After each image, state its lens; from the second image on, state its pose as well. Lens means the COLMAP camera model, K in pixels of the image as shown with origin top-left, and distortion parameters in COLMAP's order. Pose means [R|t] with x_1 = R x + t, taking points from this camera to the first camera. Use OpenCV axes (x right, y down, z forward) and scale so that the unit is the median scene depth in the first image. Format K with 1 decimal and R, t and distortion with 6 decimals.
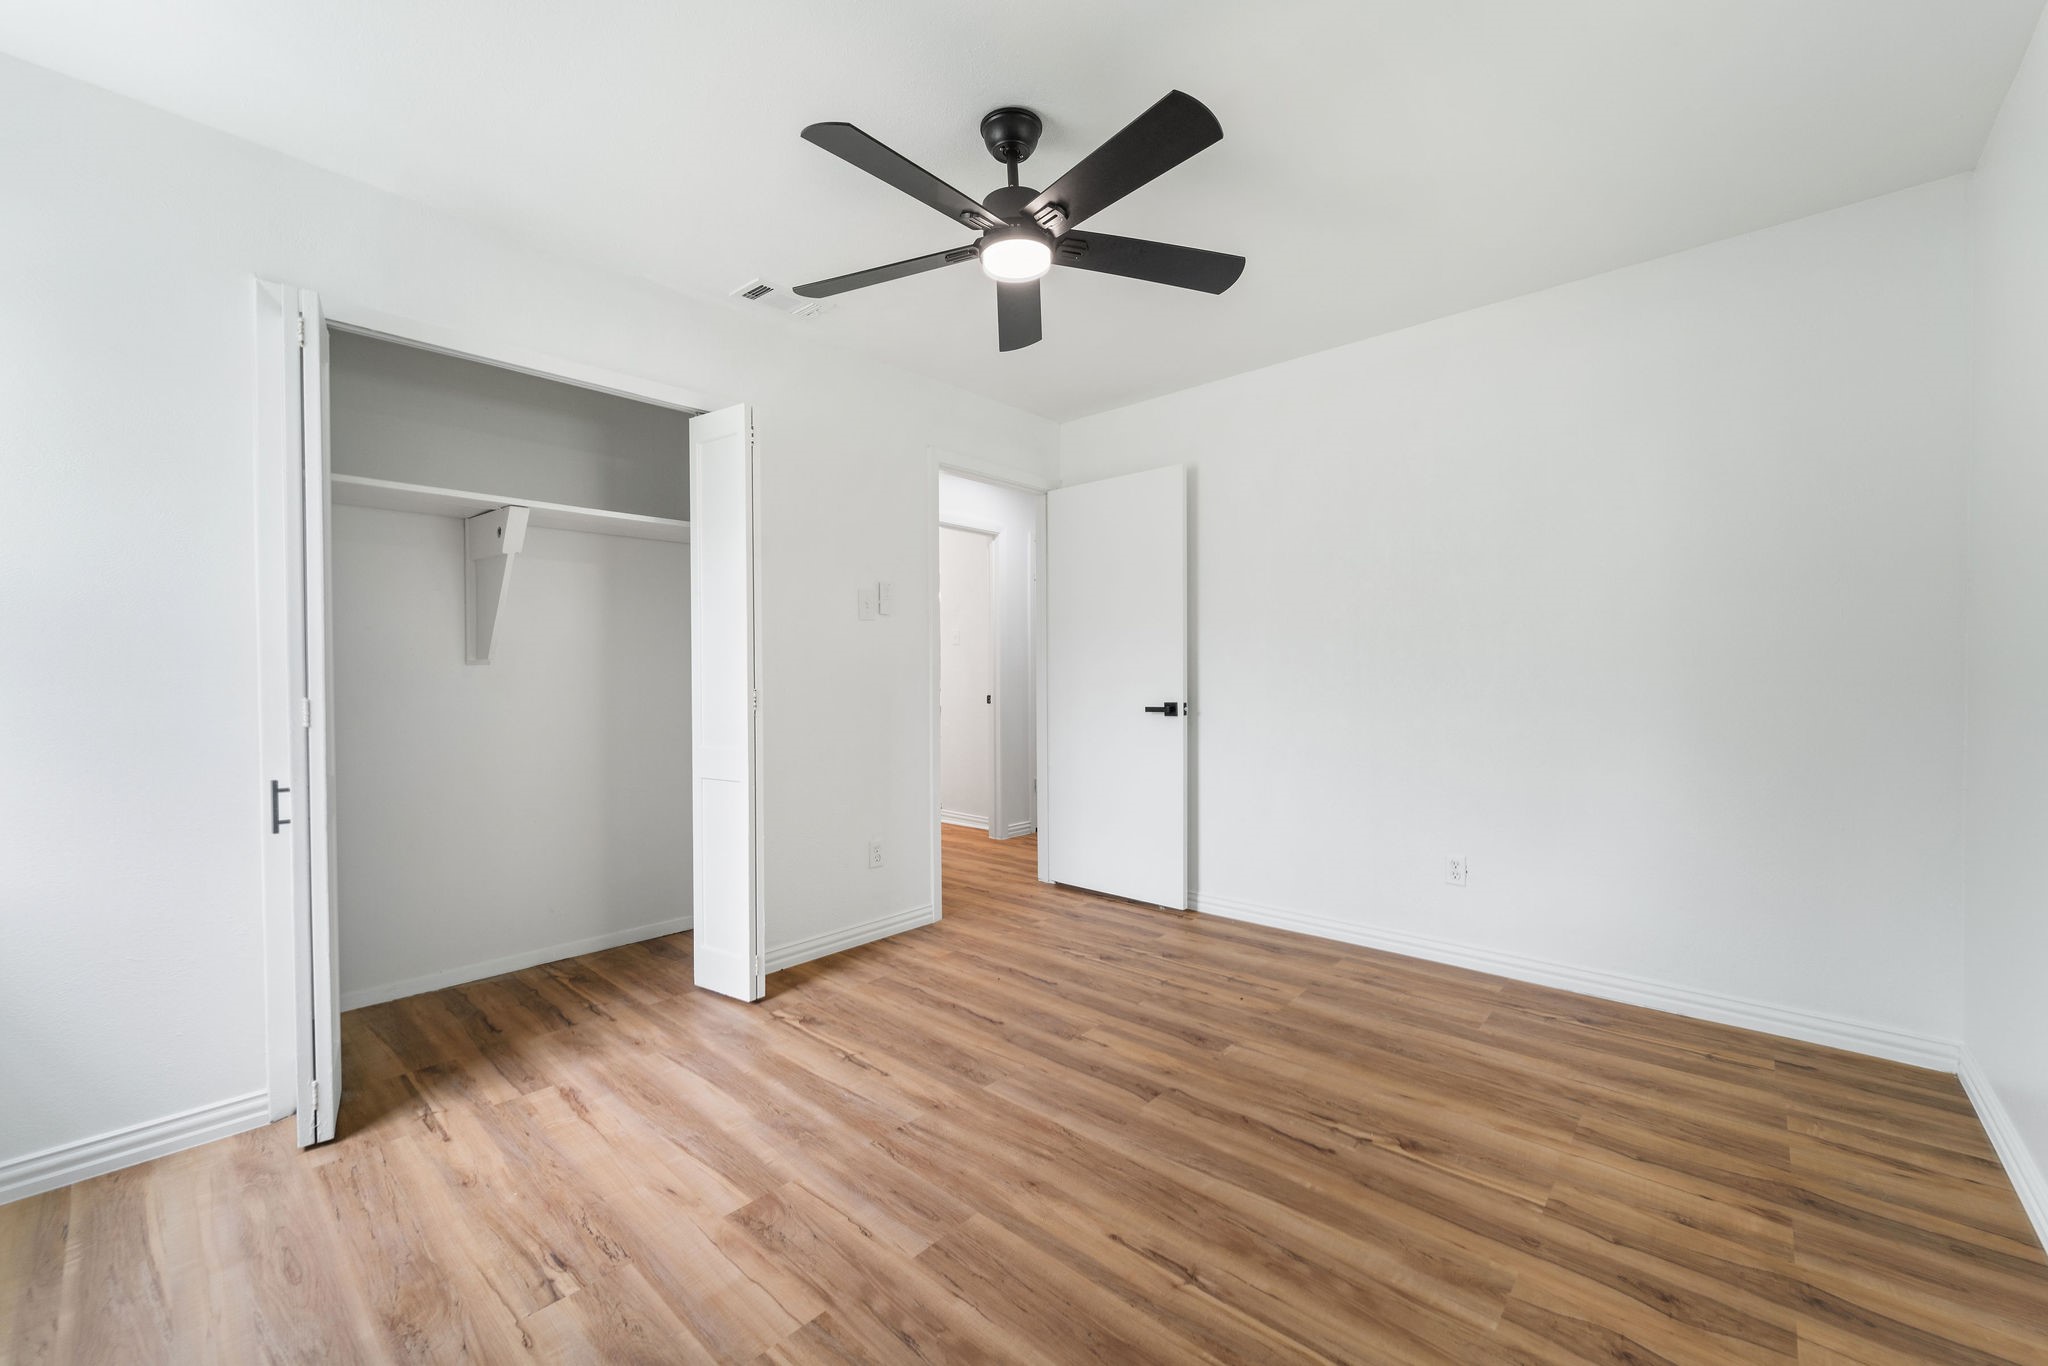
lens RADIAL K [[820.2, 0, 1025.3], [0, 820.2, 678.5], [0, 0, 1]] dist [-0.000978, -0.000414]
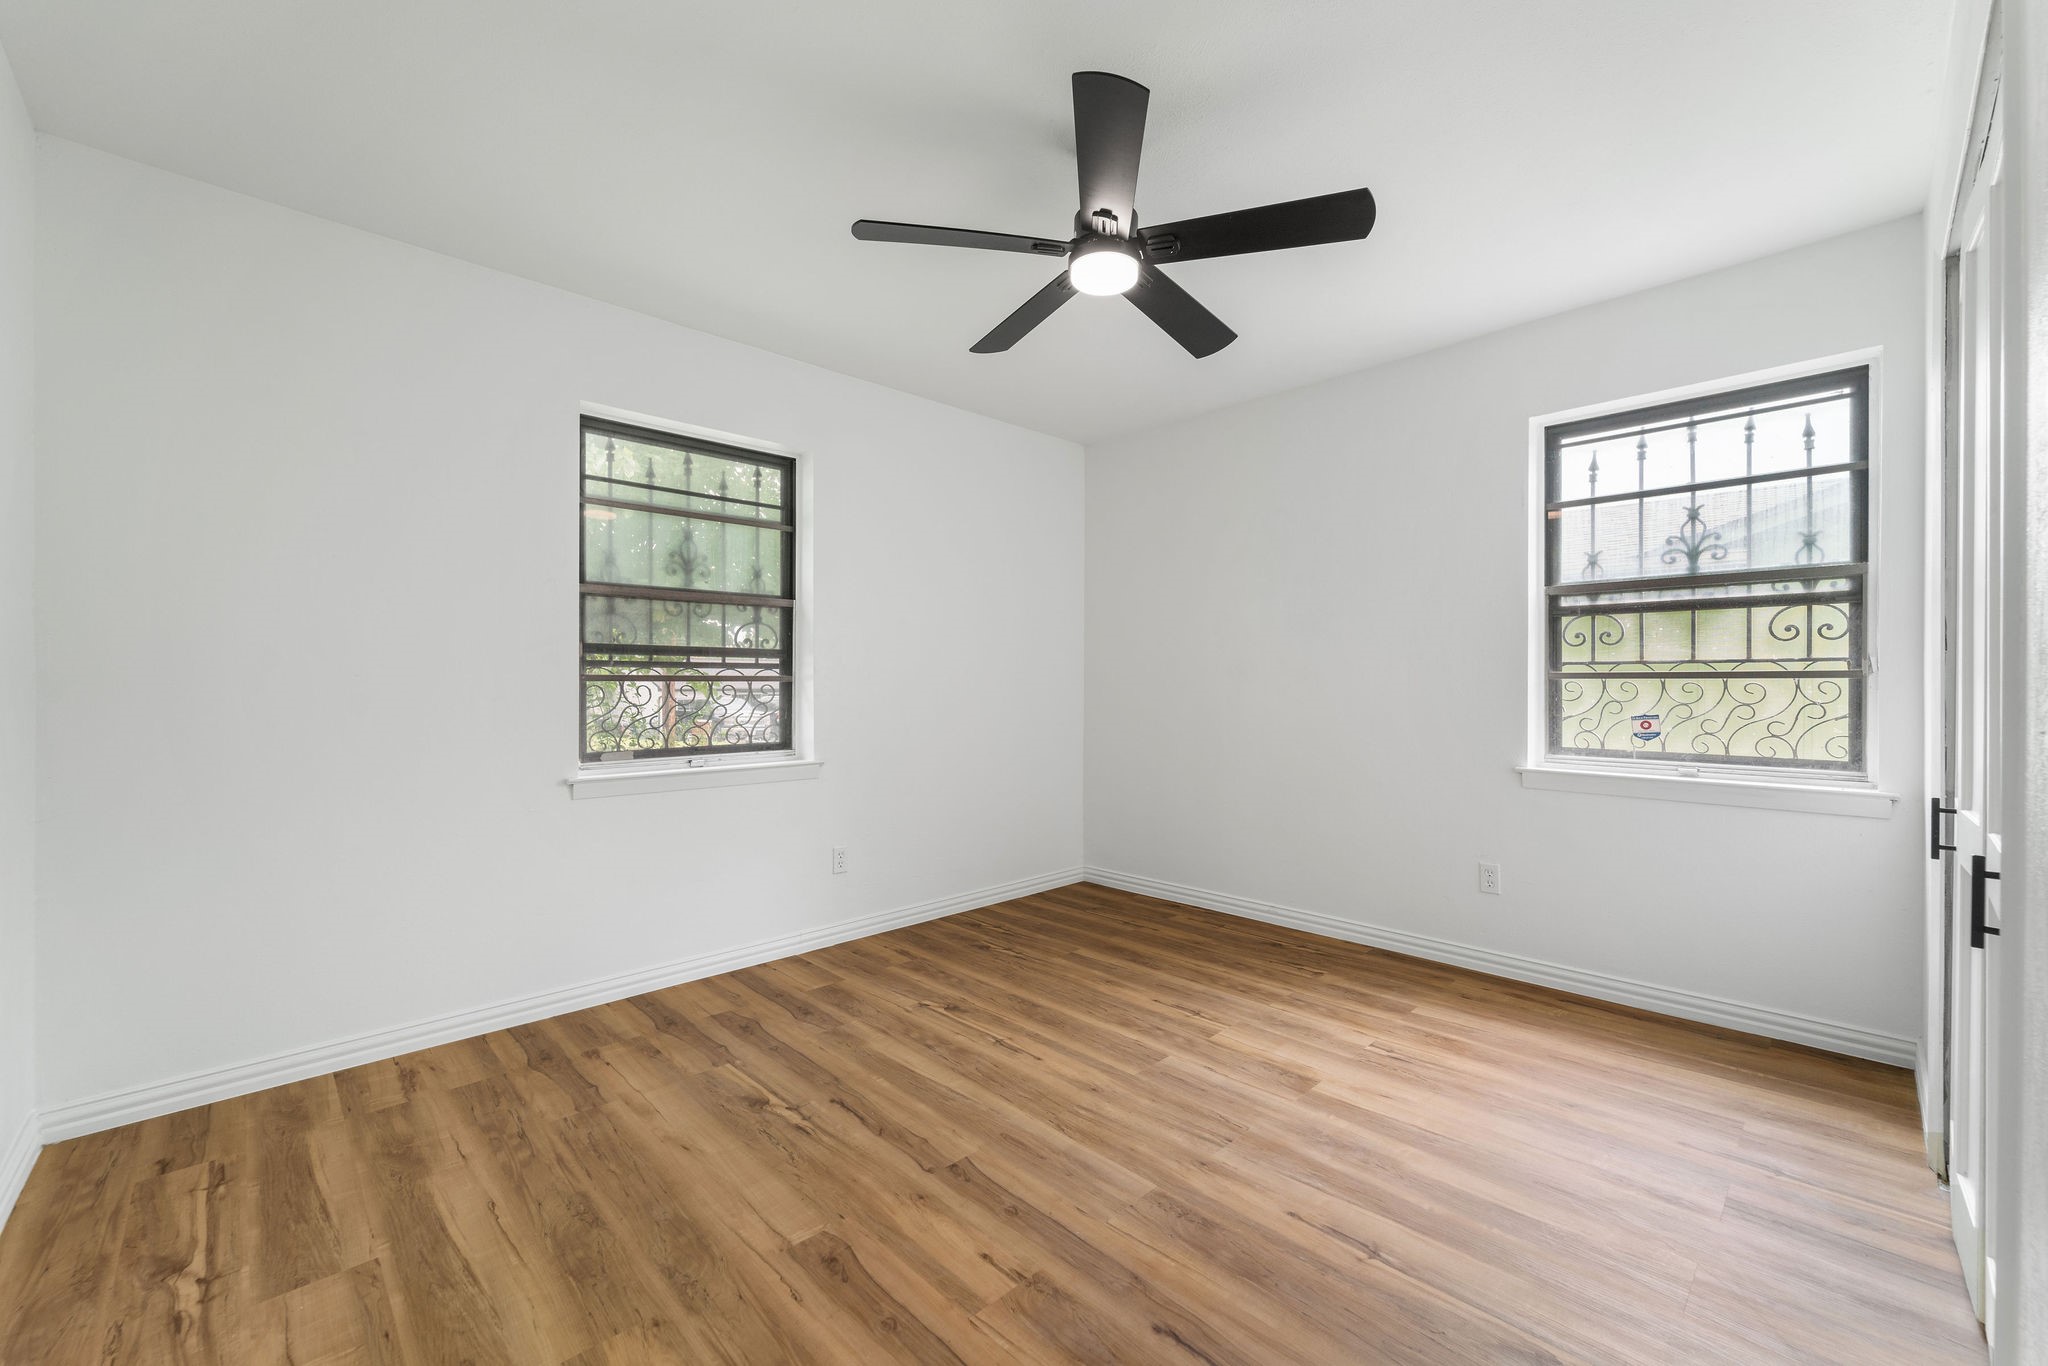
lens RADIAL K [[820.2, 0, 1005.4], [0, 820.2, 685.1], [0, 0, 1]] dist [-0.000978, -0.000414]
pose [[-0.995915, 0.008862, 0.089863, 0.023431], [0.009485, 0.999934, 0.006513, -0.011359], [-0.089799, 0.007339, -0.995933, 2.068053]]
